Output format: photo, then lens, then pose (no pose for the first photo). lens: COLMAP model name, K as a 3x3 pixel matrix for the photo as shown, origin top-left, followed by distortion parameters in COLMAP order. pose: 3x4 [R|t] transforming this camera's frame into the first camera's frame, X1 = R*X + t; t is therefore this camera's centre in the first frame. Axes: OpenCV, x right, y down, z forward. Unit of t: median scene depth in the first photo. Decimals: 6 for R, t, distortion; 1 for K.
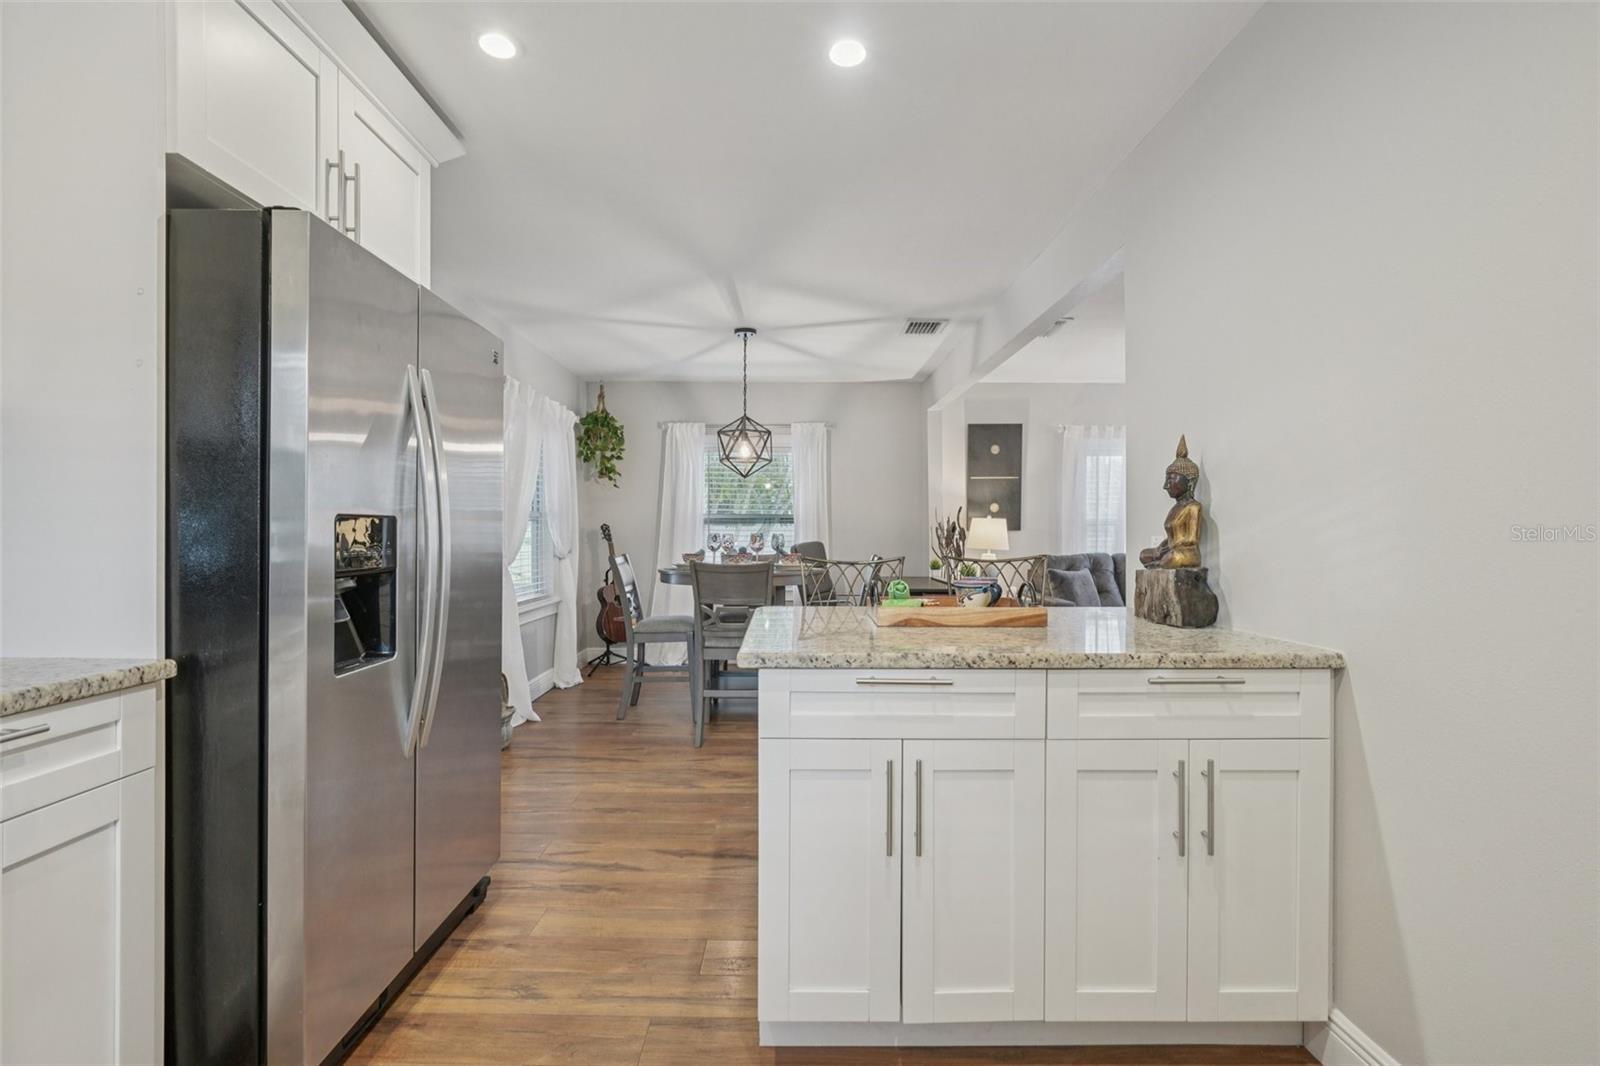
lens RADIAL K [[710.6, 0, 795.9], [0, 710.6, 536.0], [0, 0, 1]] dist [-0.003508, 0.000191]
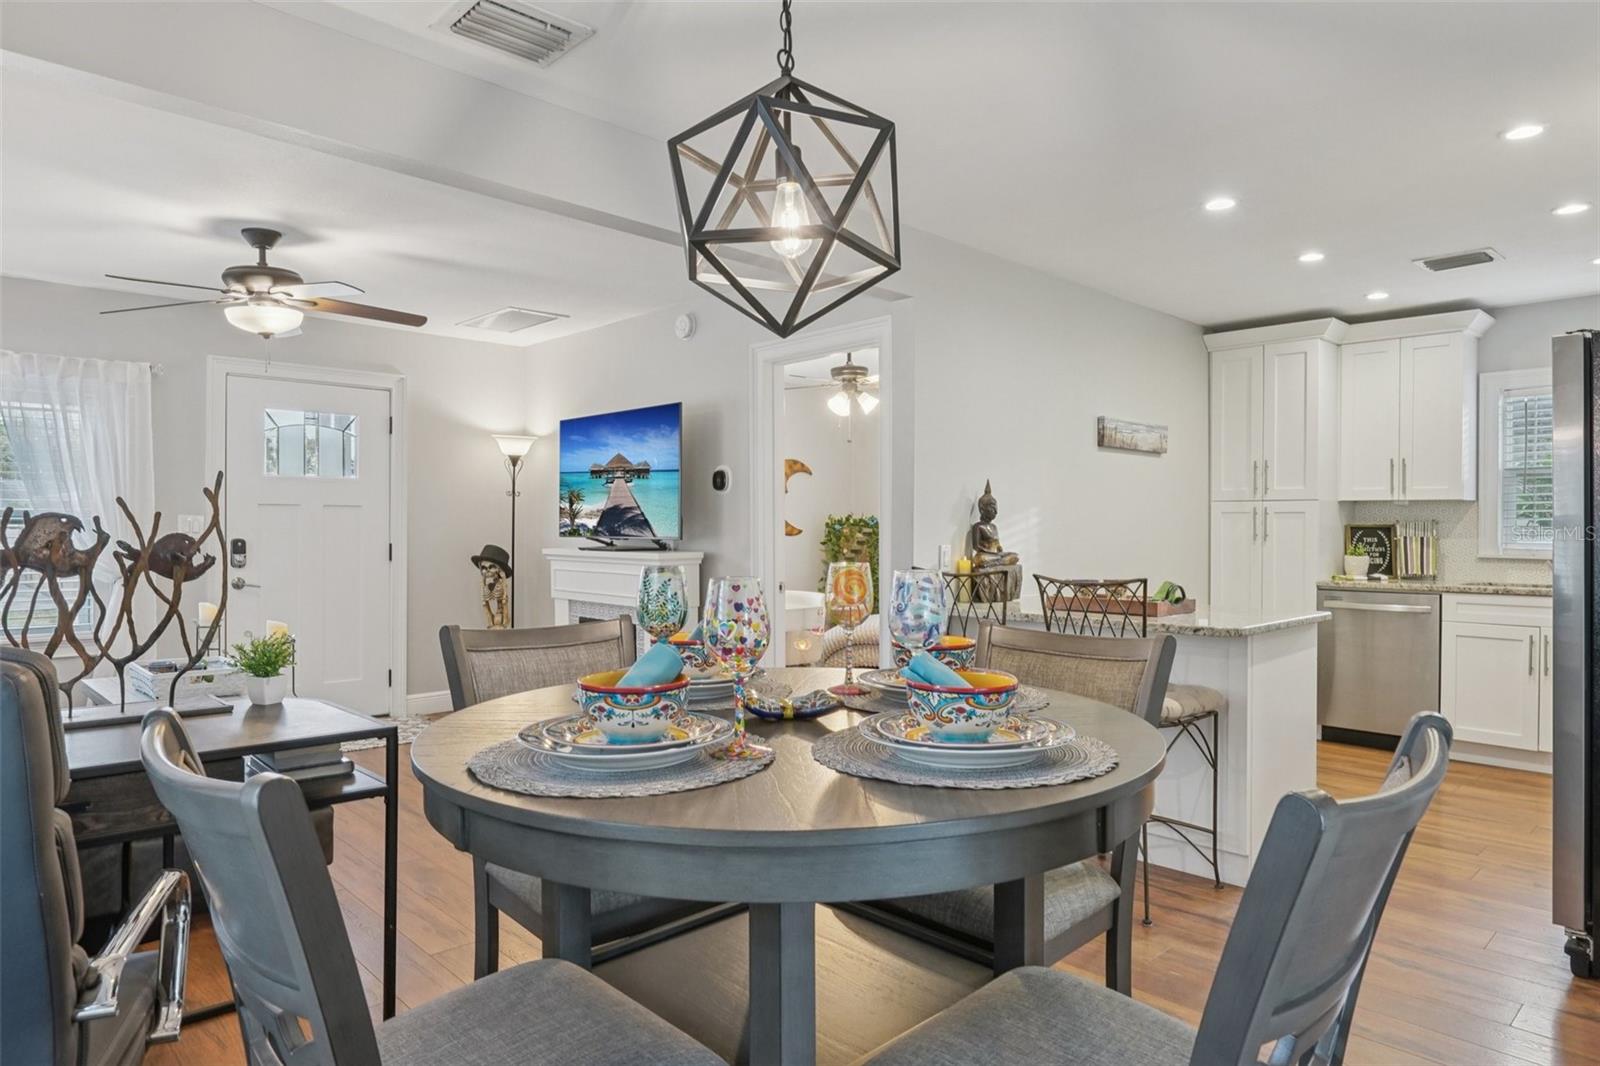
lens RADIAL K [[965.0, 0, 798.1], [0, 965.0, 528.9], [0, 0, 1]] dist [-0.011833, 0.000431]
pose [[-0.685208, -0.004228, 0.728335, -0.361792], [-0.001940, 0.999990, 0.003980, -0.022213], [-0.728345, 0.001314, -0.685209, 1.415822]]
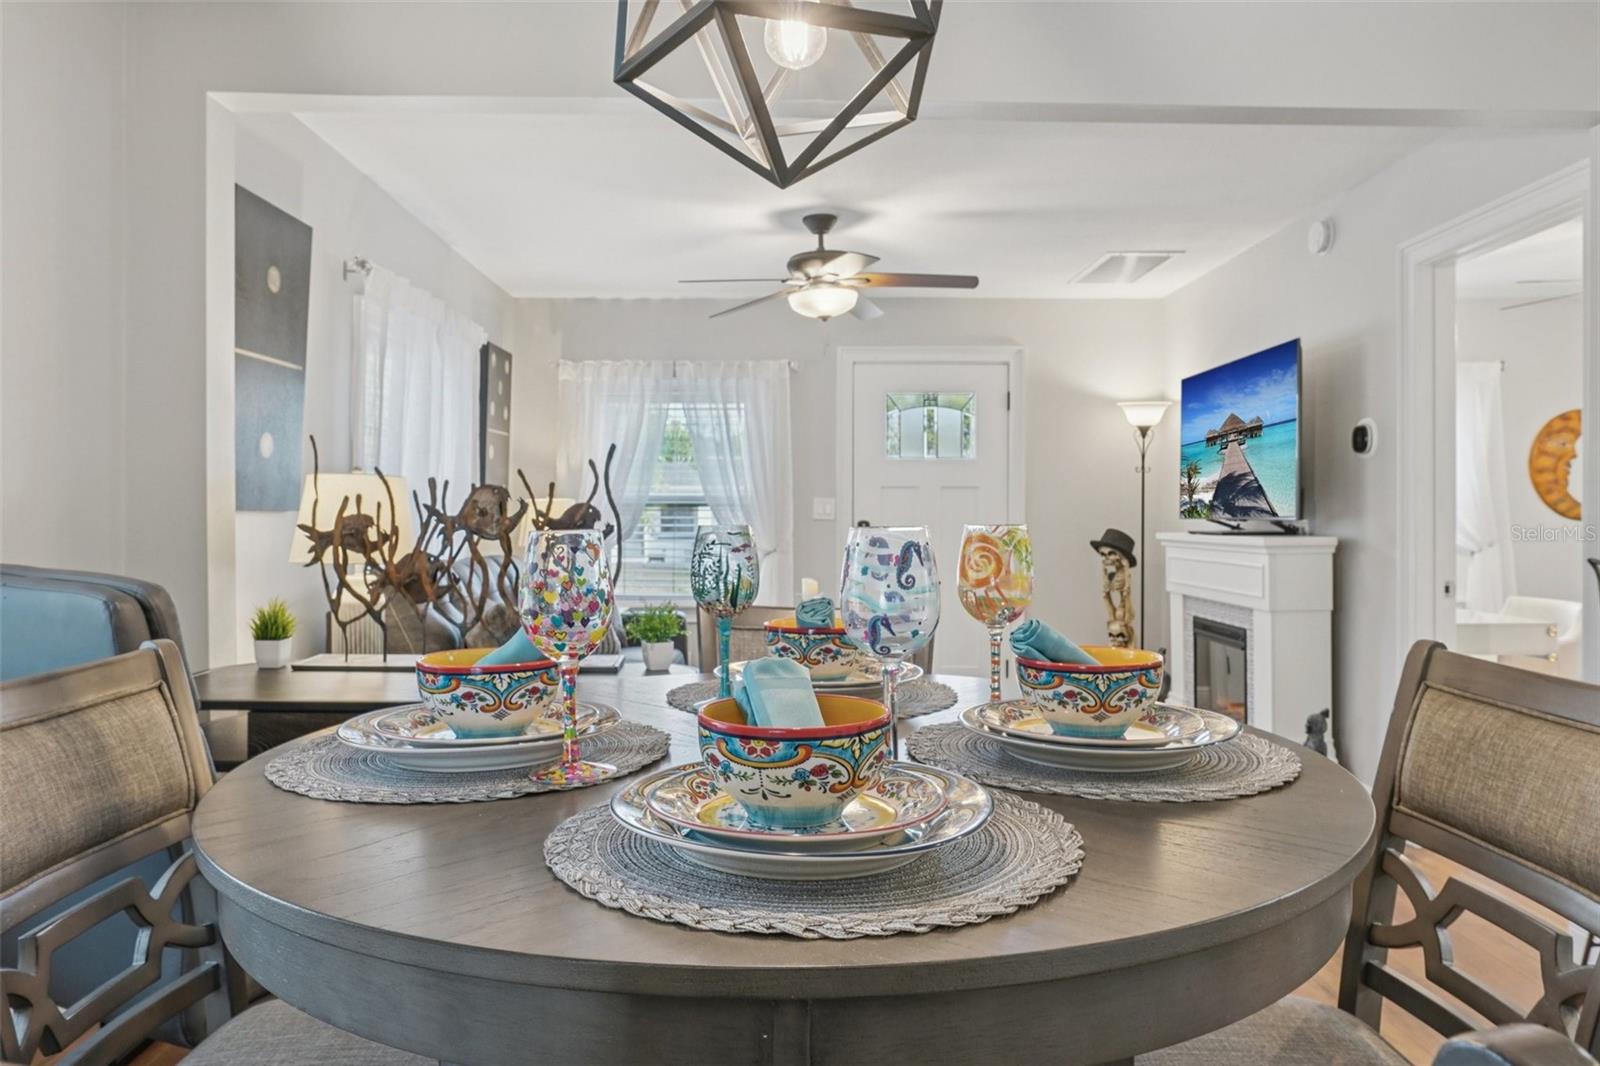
lens RADIAL K [[1041.1, 0, 794.8], [0, 1041.1, 527.7], [0, 0, 1]] dist [-0.005831, -0.000952]
pose [[-0.002497, -0.011399, 0.999932, -0.362459], [0.001971, 0.999933, 0.011404, -0.008013], [-0.999995, 0.001999, -0.002474, 1.161246]]
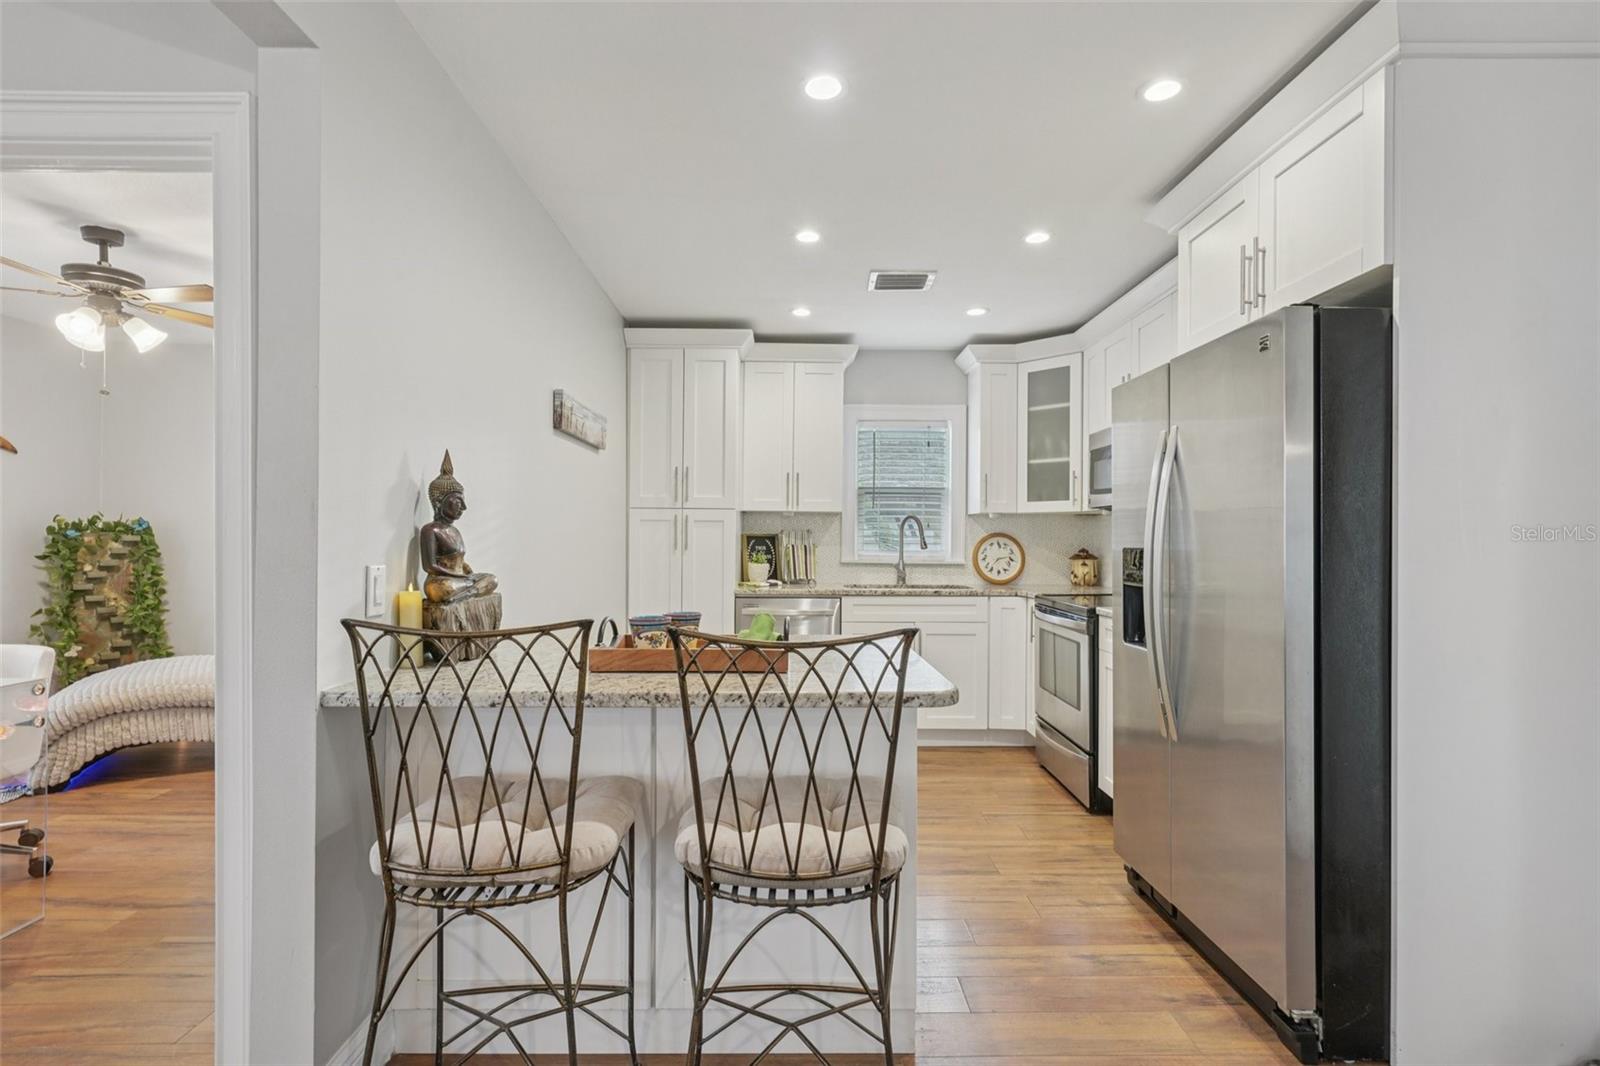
lens RADIAL K [[751.6, 0, 792.2], [0, 751.6, 542.3], [0, 0, 1]] dist [0.000623, 0.001135]
pose [[-0.999970, -0.006615, 0.004070, 0.052578], [-0.006592, 0.999963, 0.005466, -0.017683], [-0.004106, 0.005439, -0.999977, 1.010237]]
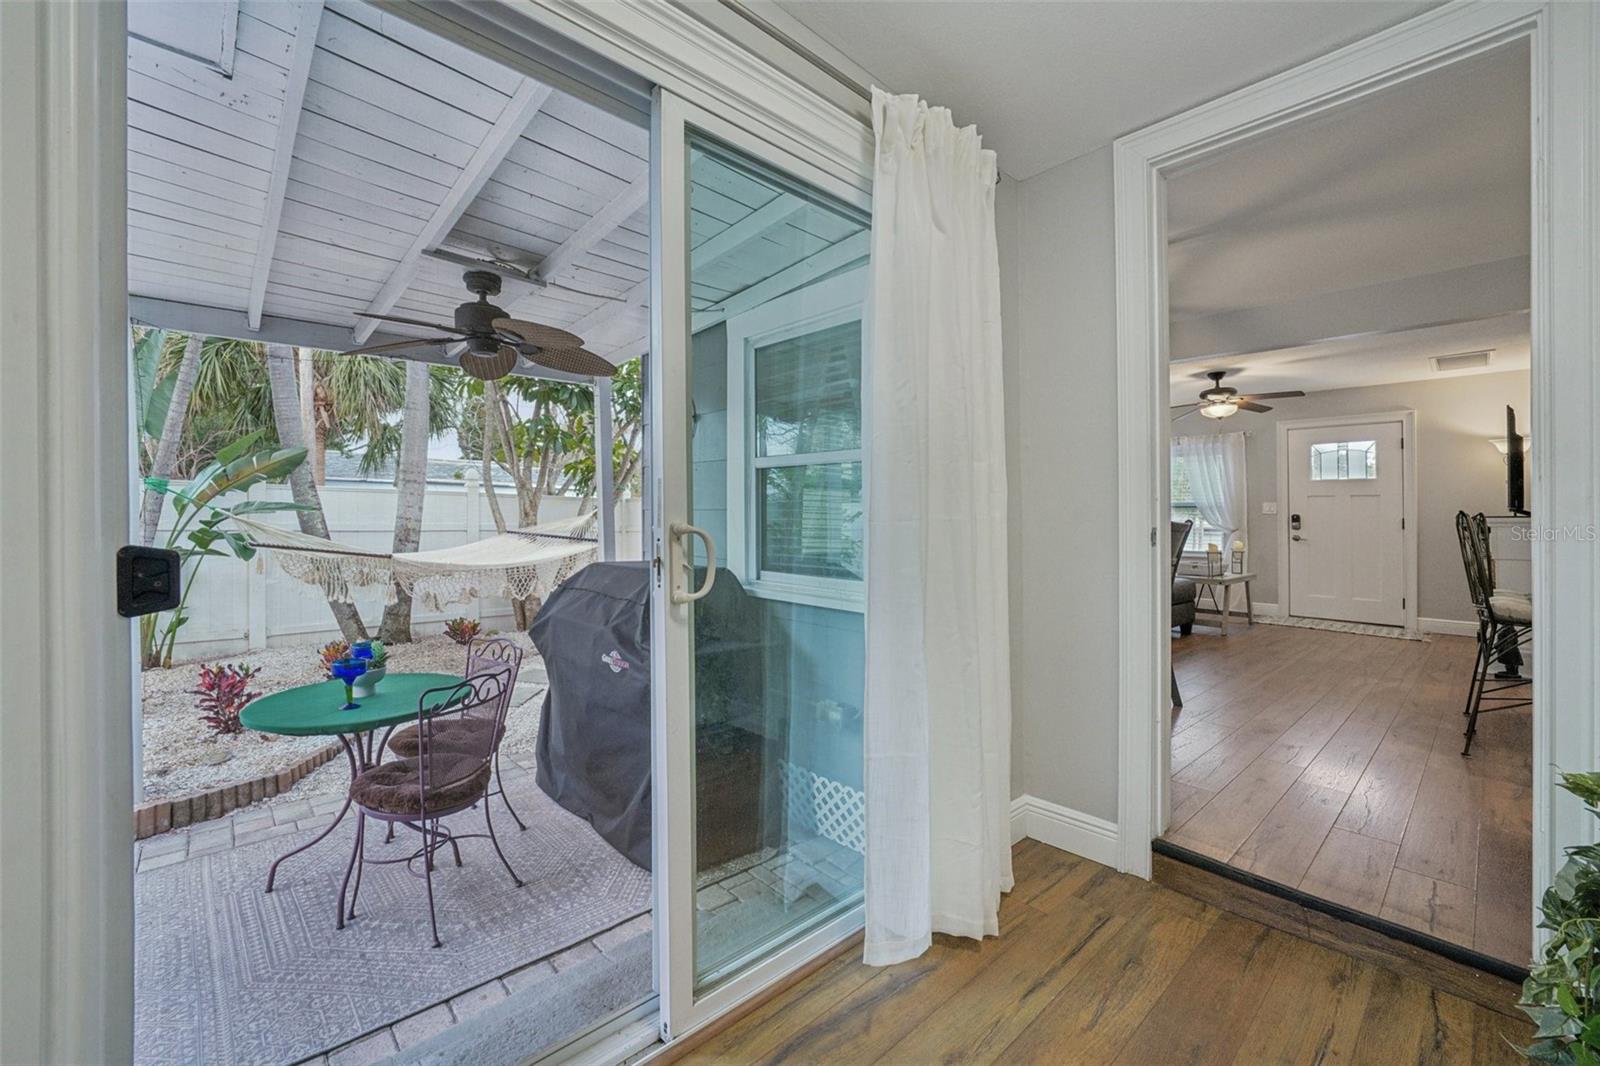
lens RADIAL K [[651.1, 0, 791.8], [0, 651.1, 522.3], [0, 0, 1]] dist [-0.012409, 0.004919]
pose [[0.740484, 0.000735, 0.672074, -1.014720], [-0.002131, 0.999997, 0.001255, 0.022006], [-0.672071, -0.002361, 0.740483, 0.667538]]
